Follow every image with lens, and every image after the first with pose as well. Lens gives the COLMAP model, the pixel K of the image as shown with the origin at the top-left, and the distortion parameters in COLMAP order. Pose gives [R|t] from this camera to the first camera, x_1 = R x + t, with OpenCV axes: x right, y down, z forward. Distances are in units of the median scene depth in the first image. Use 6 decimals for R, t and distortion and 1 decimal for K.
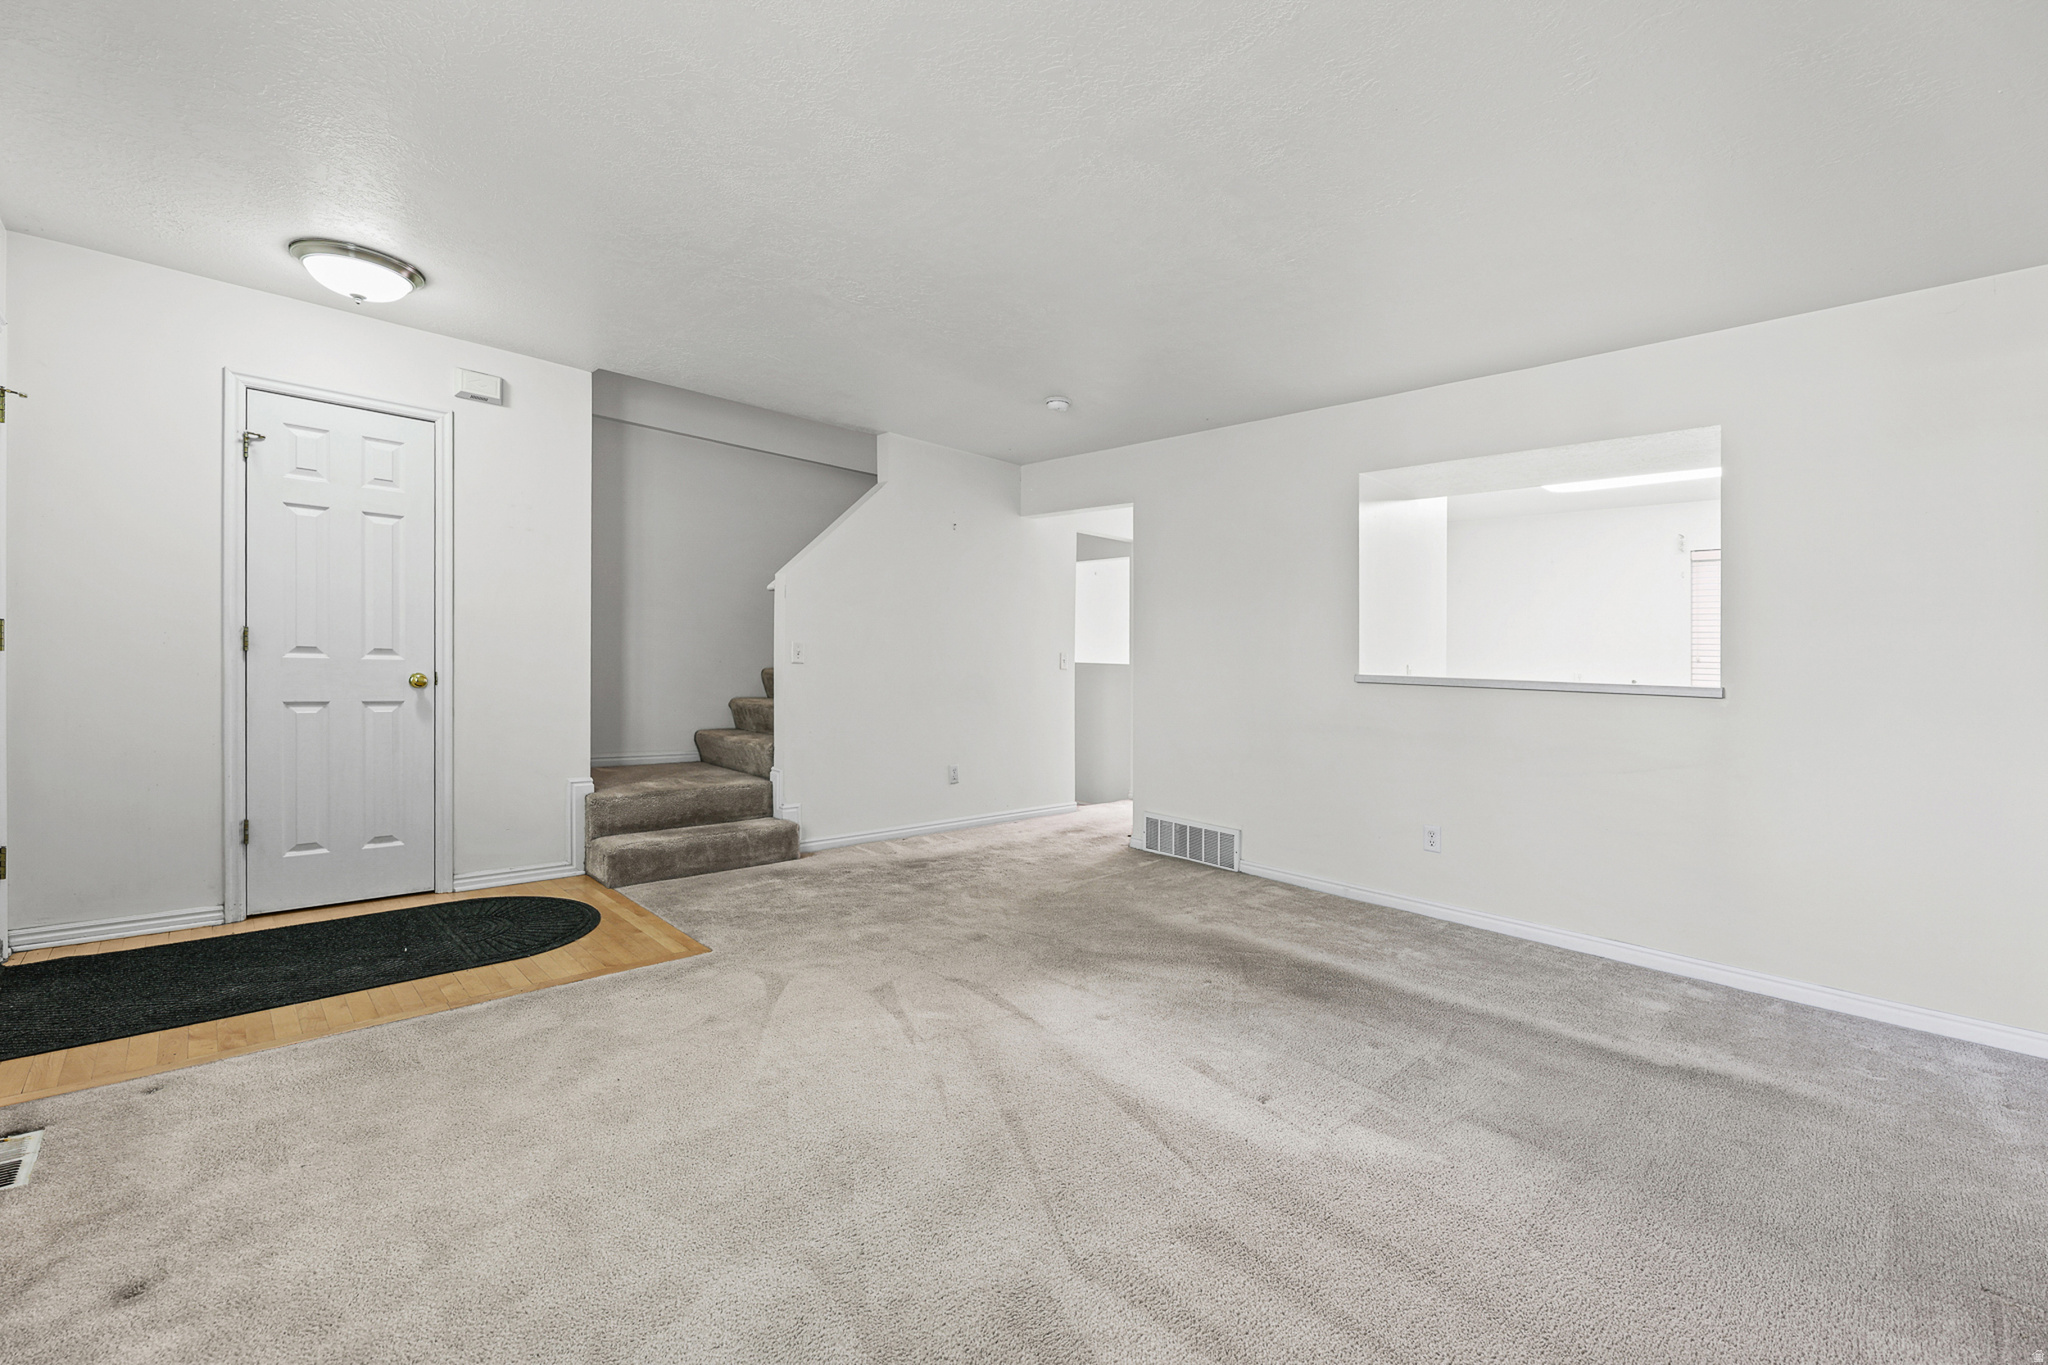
lens RADIAL K [[852.6, 0, 1026.0], [0, 852.6, 657.3], [0, 0, 1]] dist [0.001674, 0.000090]
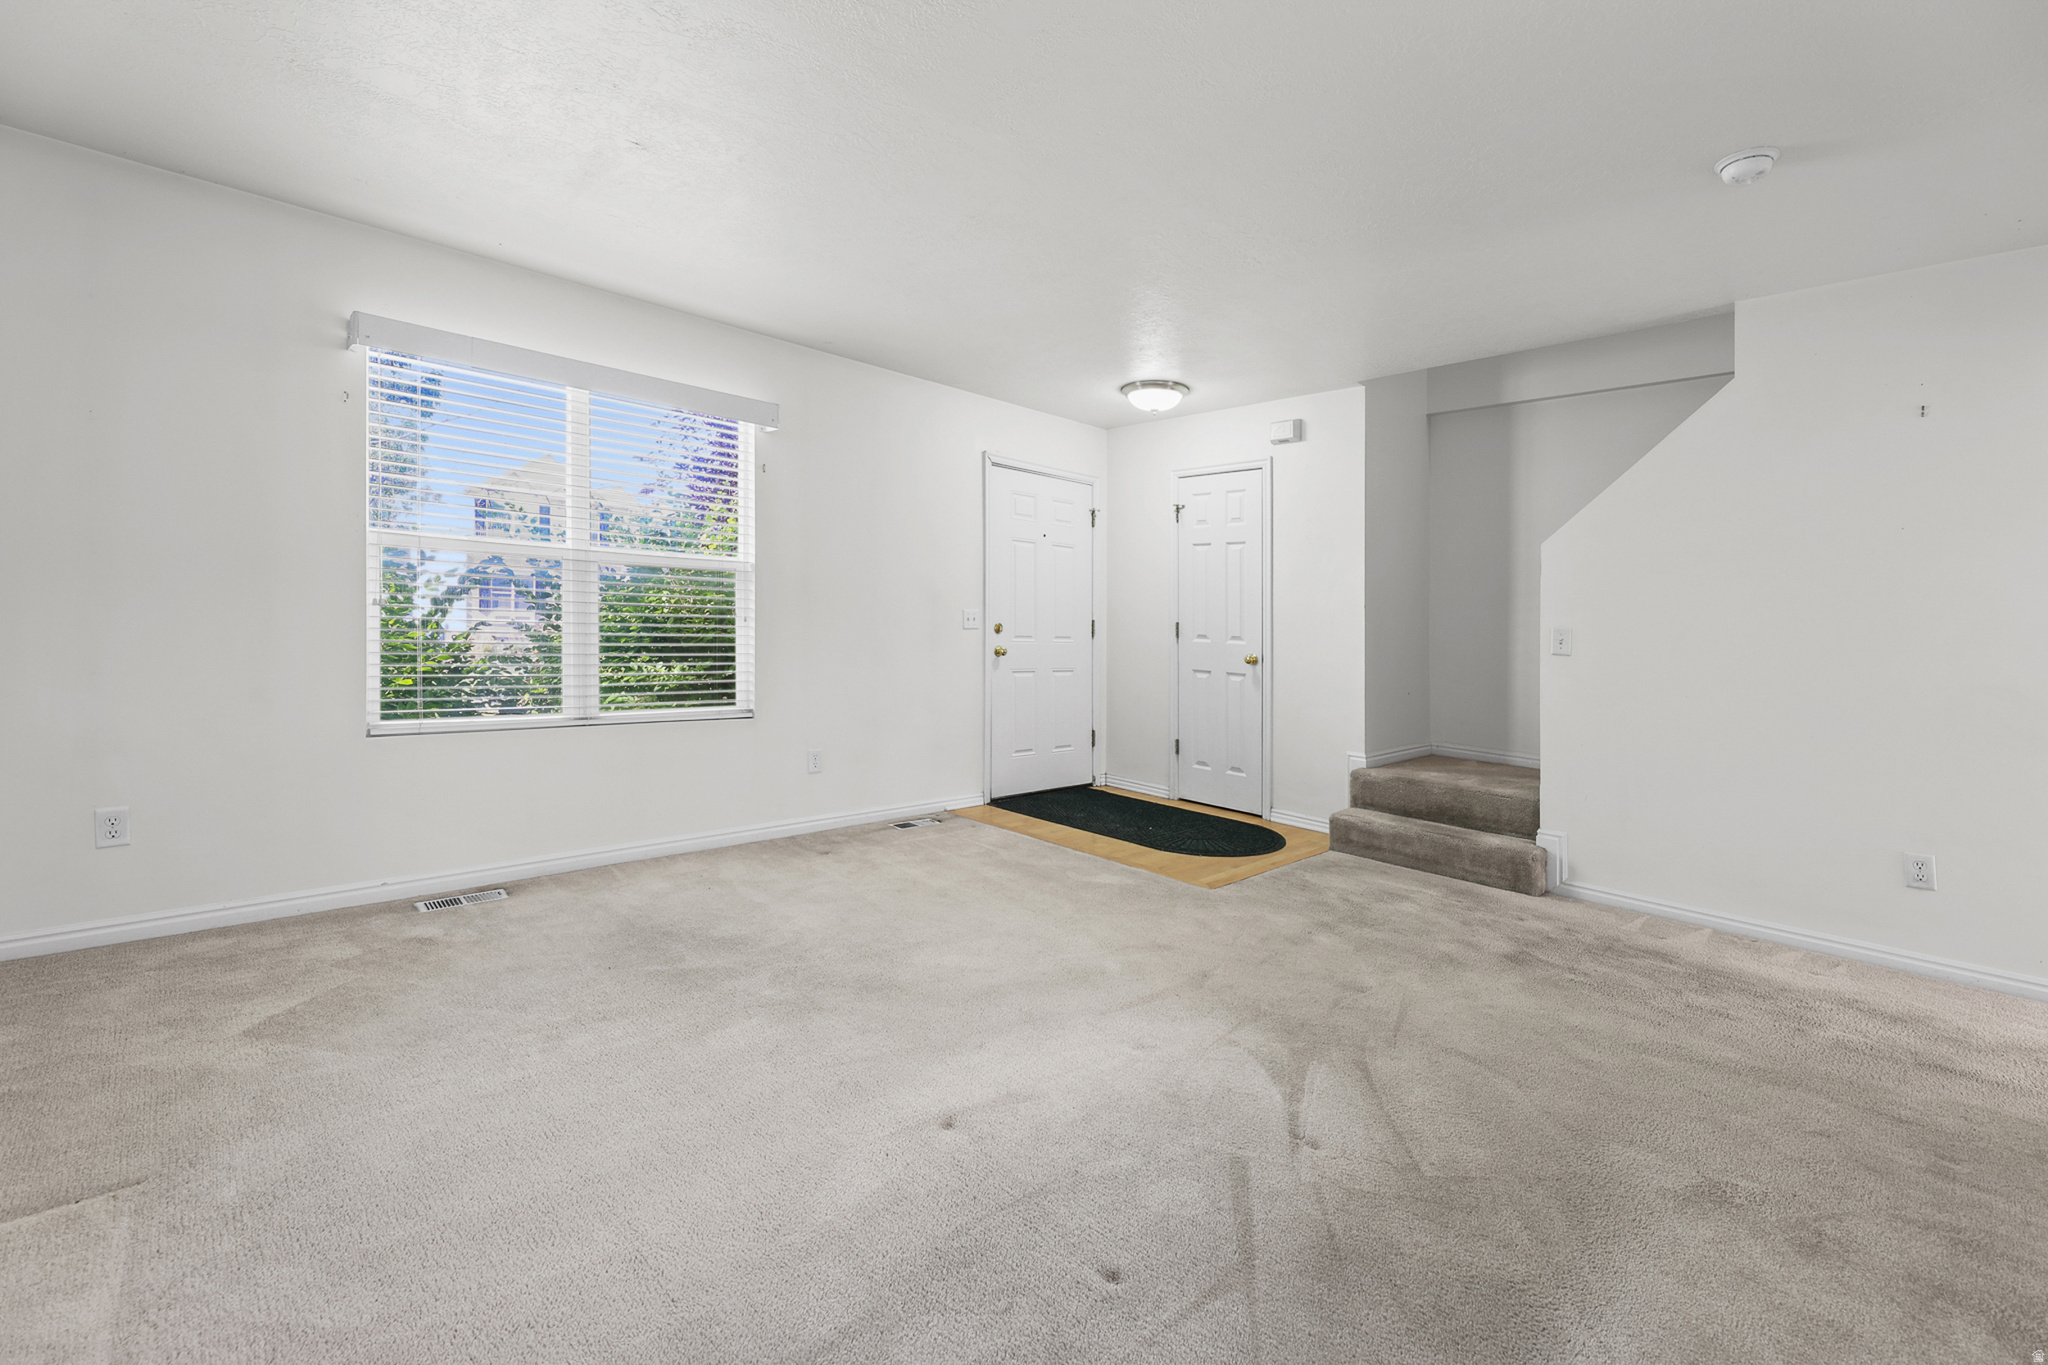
lens RADIAL K [[851.7, 0, 1024.0], [0, 851.7, 682.5], [0, 0, 1]] dist [0.000455, -0.000032]
pose [[-0.005194, 0.038416, -0.999248, 0.664969], [-0.032930, 0.998713, 0.038566, 0.023426], [0.999444, 0.033106, -0.003922, 0.633694]]
